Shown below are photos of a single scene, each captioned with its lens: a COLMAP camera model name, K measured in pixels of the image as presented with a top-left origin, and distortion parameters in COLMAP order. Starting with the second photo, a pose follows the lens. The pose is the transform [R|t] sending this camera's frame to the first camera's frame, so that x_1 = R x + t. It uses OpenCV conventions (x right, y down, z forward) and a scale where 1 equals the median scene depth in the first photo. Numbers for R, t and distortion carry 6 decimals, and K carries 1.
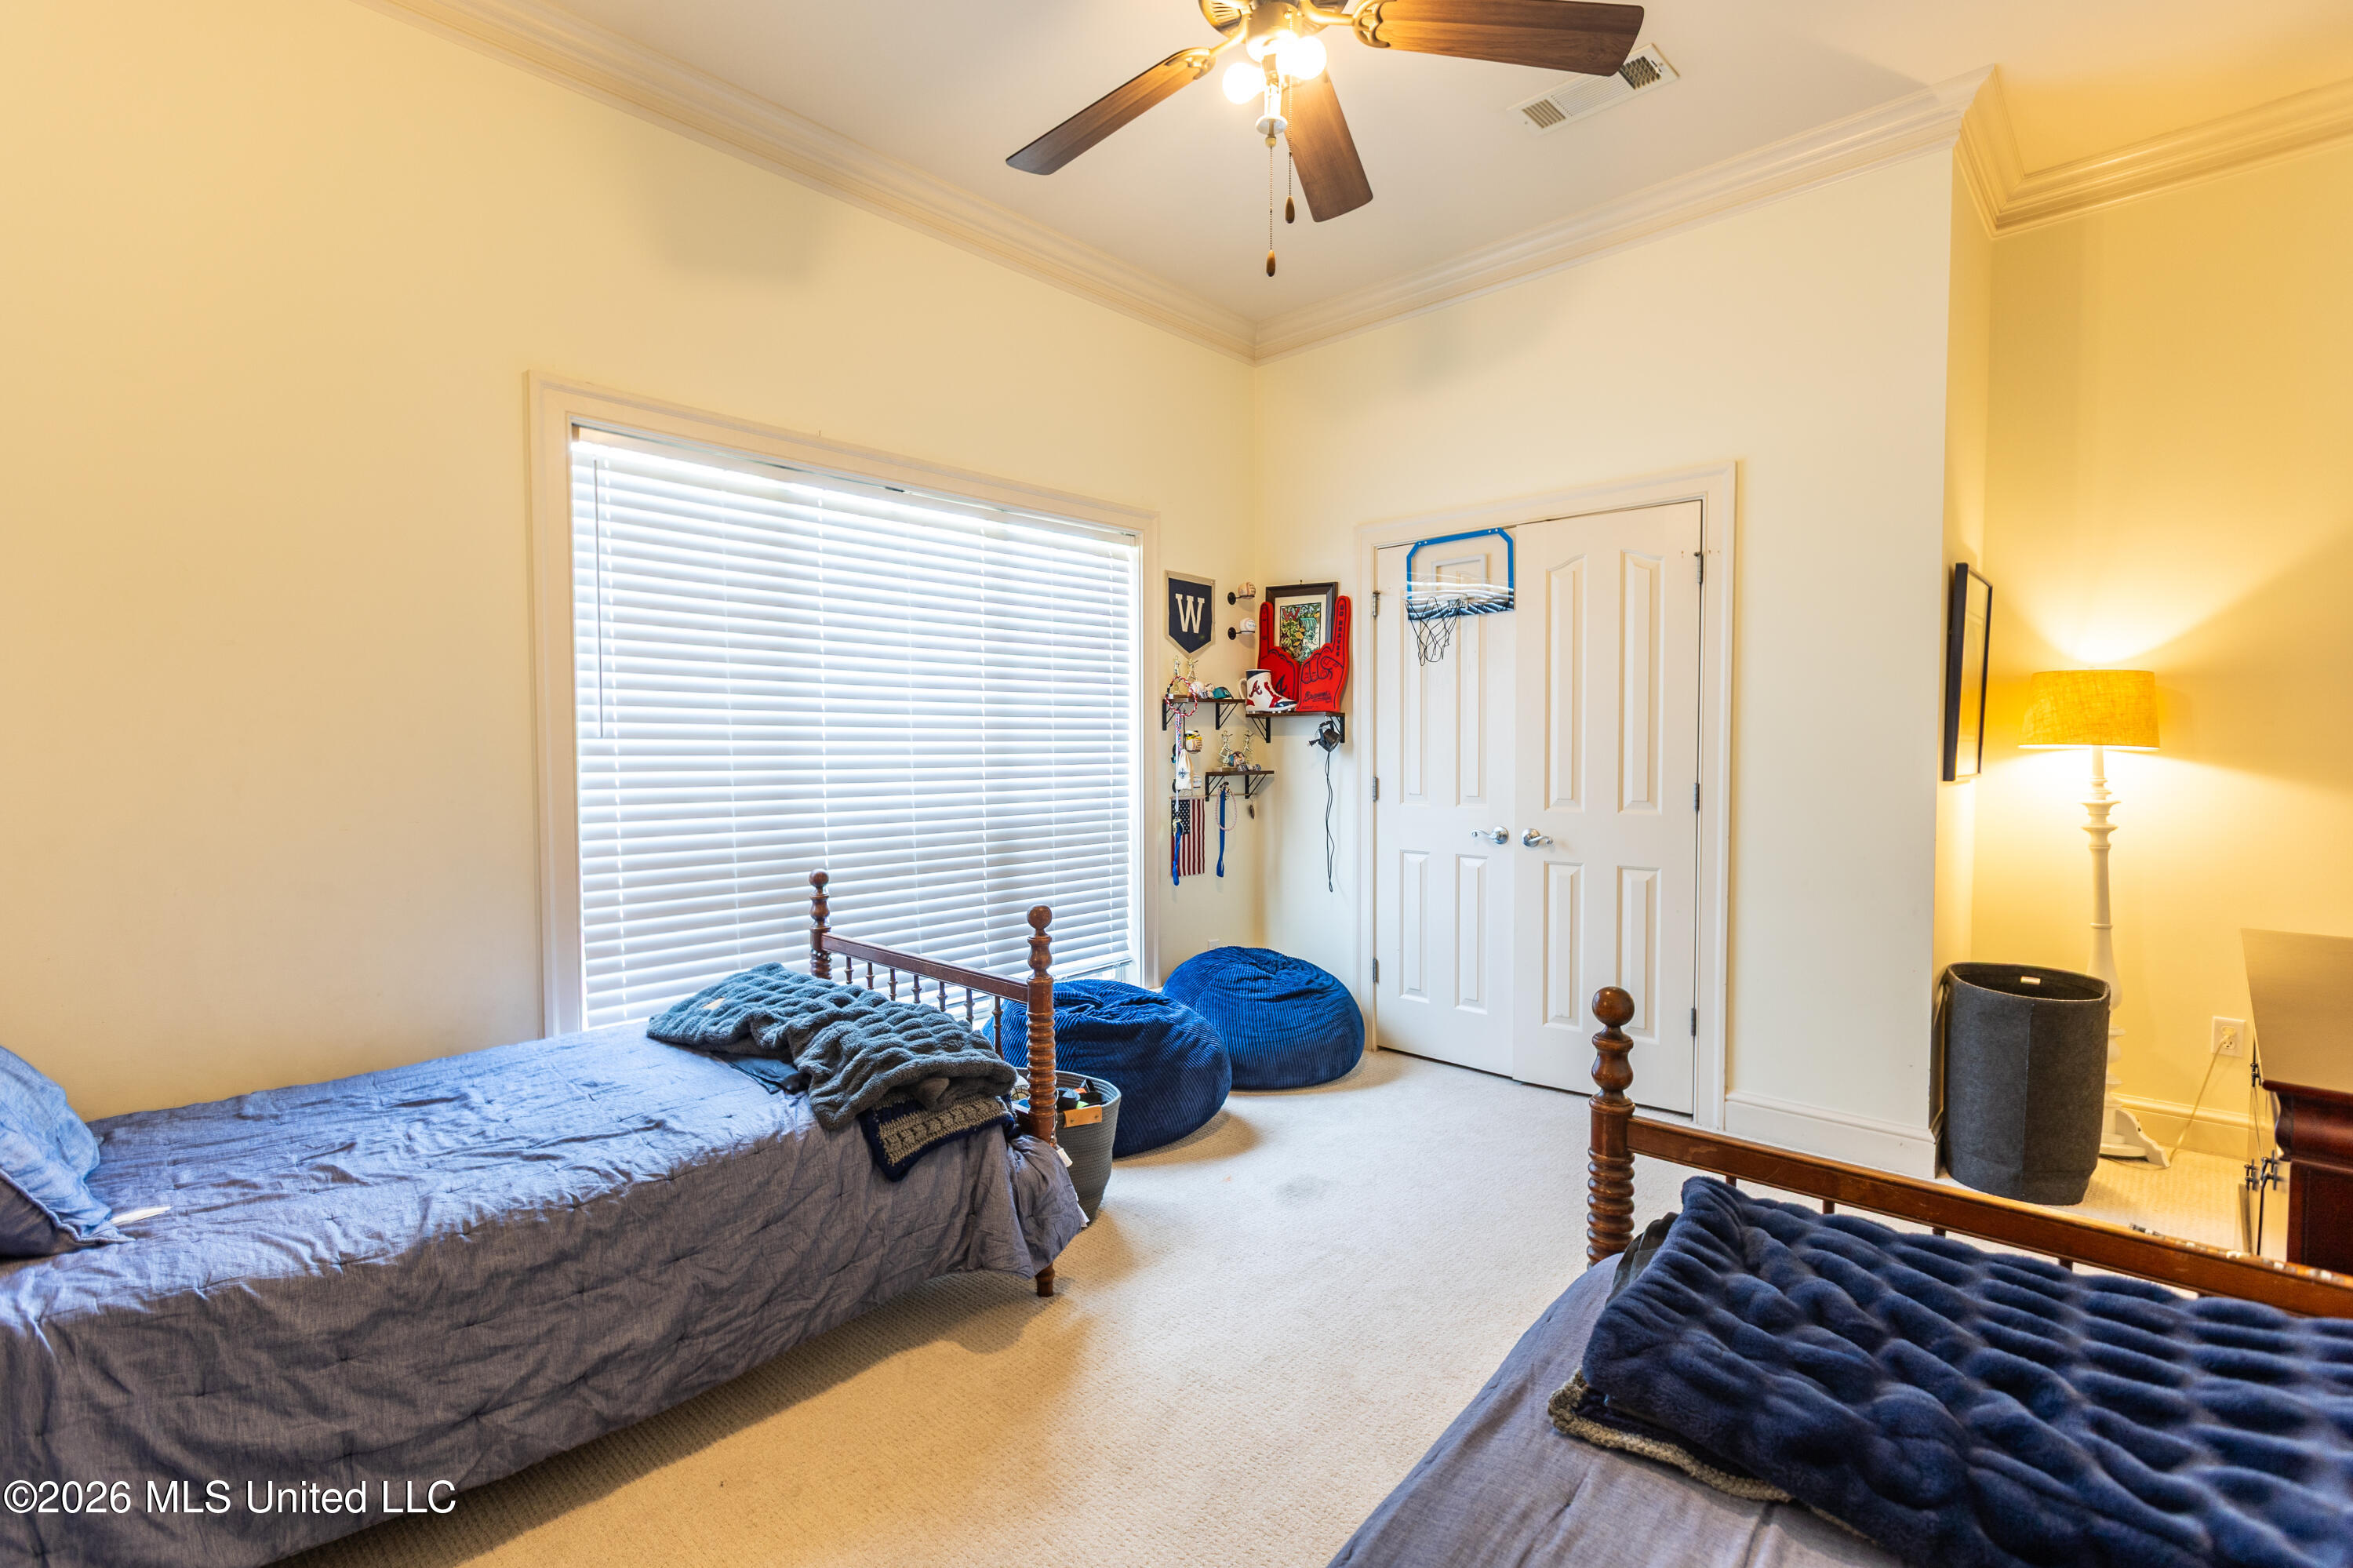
lens RADIAL K [[1059.8, 0, 1172.1], [0, 1059.8, 788.5], [0, 0, 1]] dist [0.001561, -0.000108]
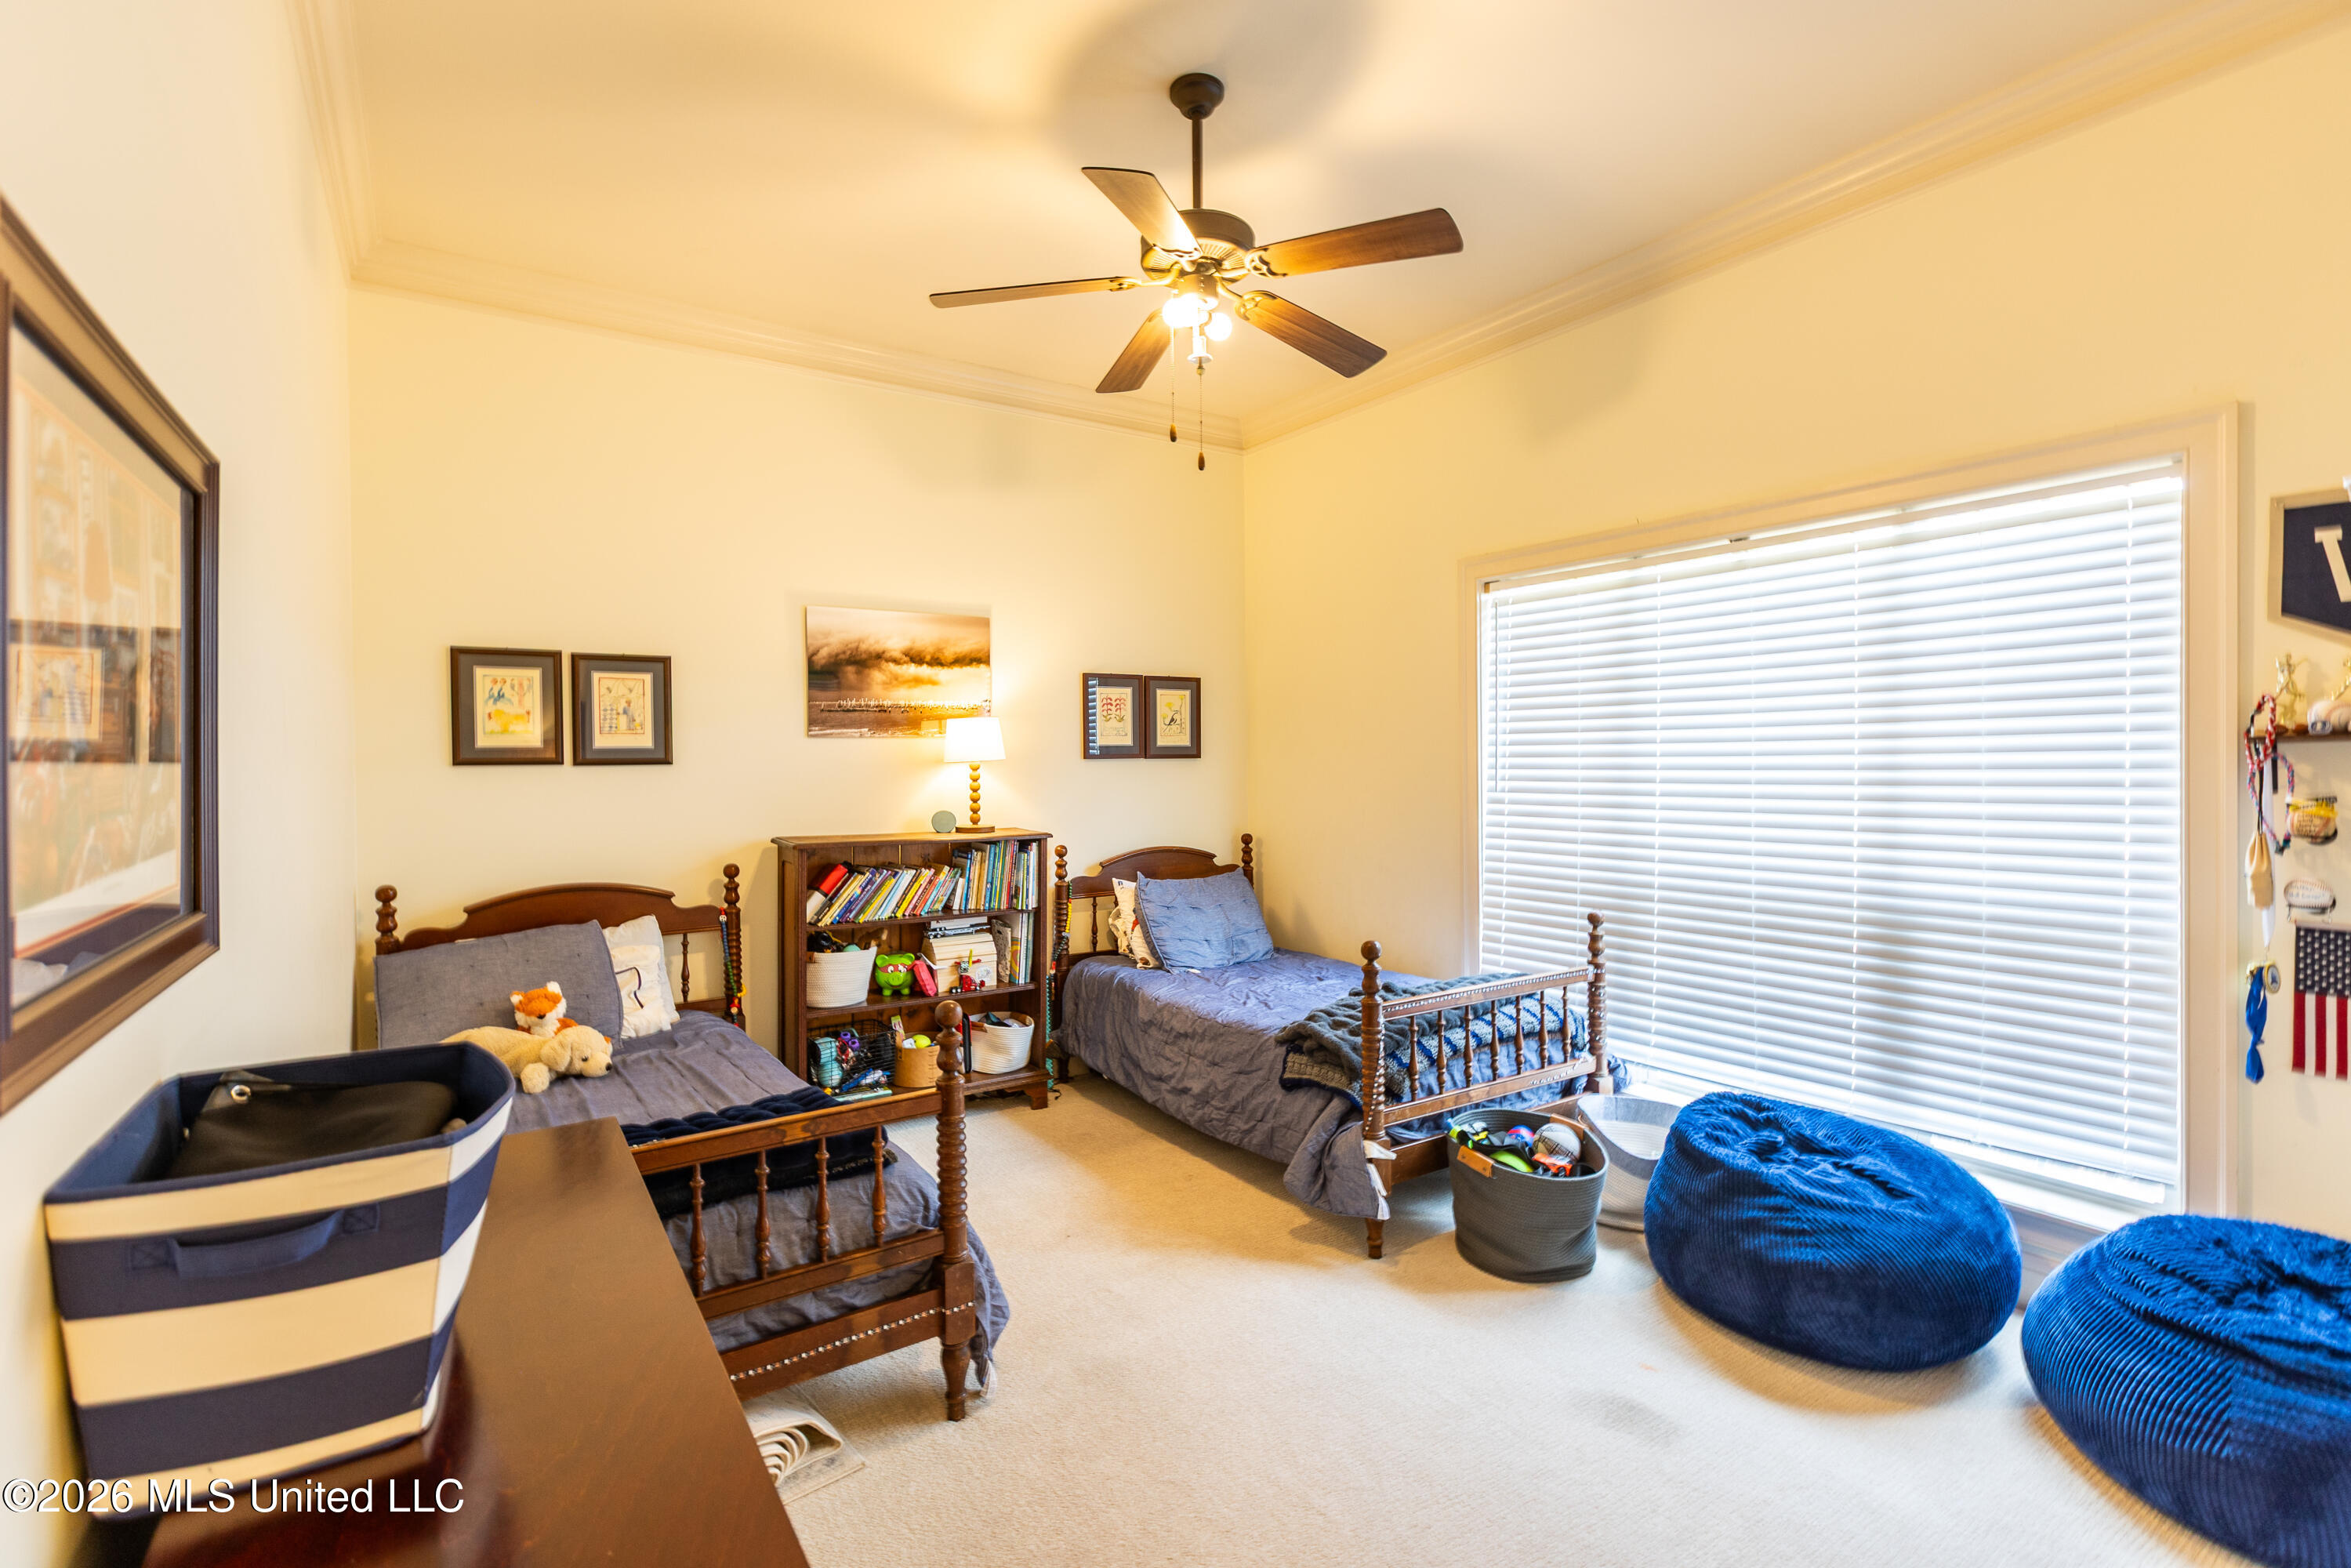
lens RADIAL K [[1058.9, 0, 1171.1], [0, 1058.9, 788.5], [0, 0, 1]] dist [0.001561, -0.000108]
pose [[-0.206162, 0.030160, -0.978053, 0.921818], [-0.028006, 0.998934, 0.036707, -0.088819], [0.978117, 0.034959, -0.205098, 0.820116]]
